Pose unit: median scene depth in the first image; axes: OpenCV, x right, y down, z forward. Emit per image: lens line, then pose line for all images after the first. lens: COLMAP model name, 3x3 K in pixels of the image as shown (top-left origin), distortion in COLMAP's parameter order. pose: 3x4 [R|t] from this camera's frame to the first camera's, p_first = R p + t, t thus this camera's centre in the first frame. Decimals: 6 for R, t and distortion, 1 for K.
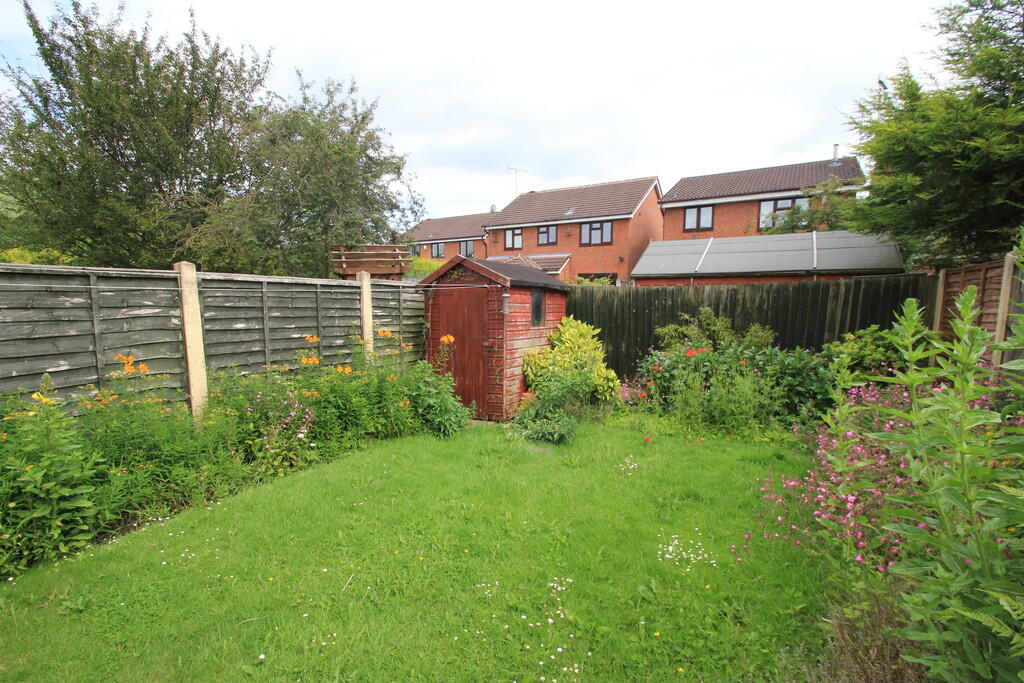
lens RADIAL K [[474.5, 0, 512.0], [0, 474.5, 341.5], [0, 0, 1]] dist [0.002035, 0.000167]
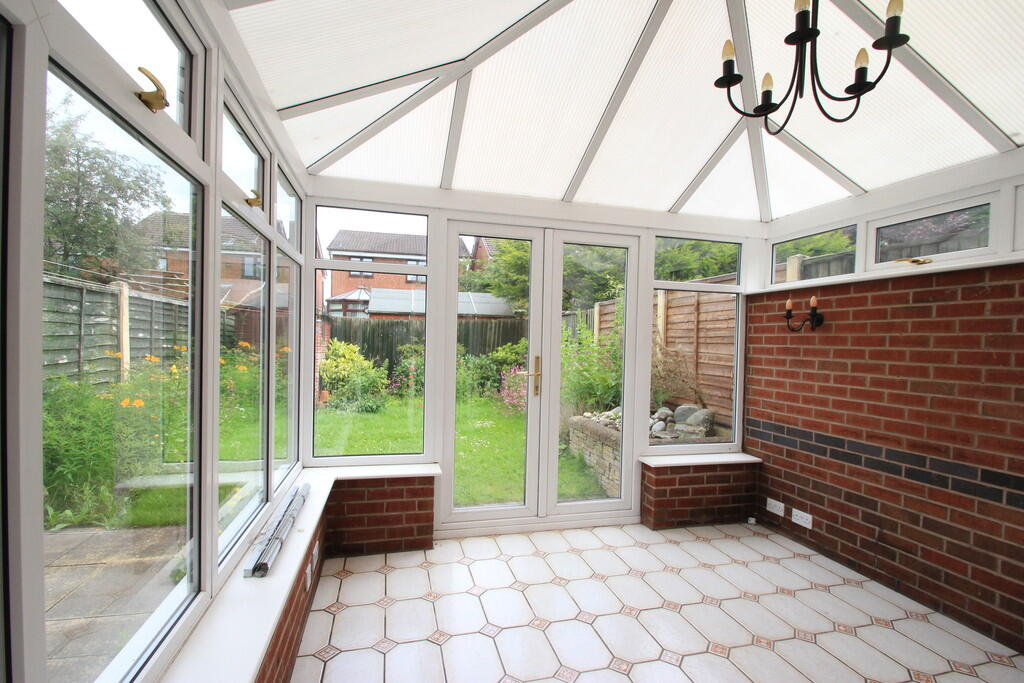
lens RADIAL K [[474.5, 0, 512.0], [0, 474.5, 341.5], [0, 0, 1]] dist [0.002035, 0.000167]
pose [[0.719492, 0.012765, 0.694384, -0.632600], [0.043083, 0.997085, -0.062971, 0.086665], [-0.693164, 0.075223, 0.716844, -0.458552]]
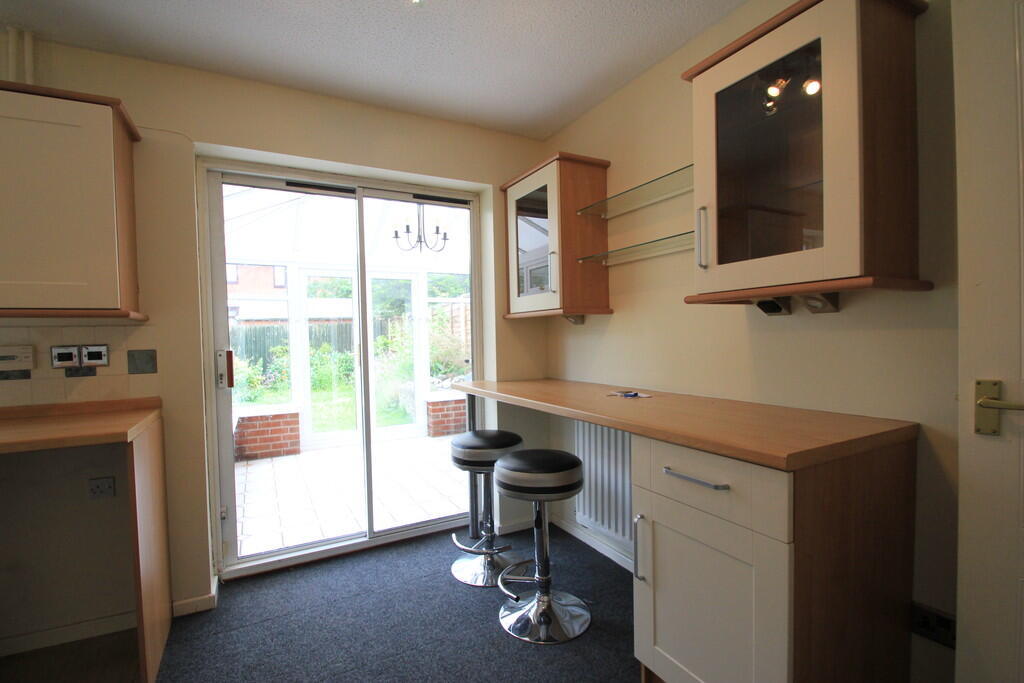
lens RADIAL K [[474.5, 0, 512.0], [0, 474.5, 341.5], [0, 0, 1]] dist [0.002035, 0.000167]
pose [[0.534232, -0.022891, 0.845028, -0.916608], [0.104443, 0.993762, -0.039110, 0.142834], [-0.838861, 0.109151, 0.533290, -0.919598]]
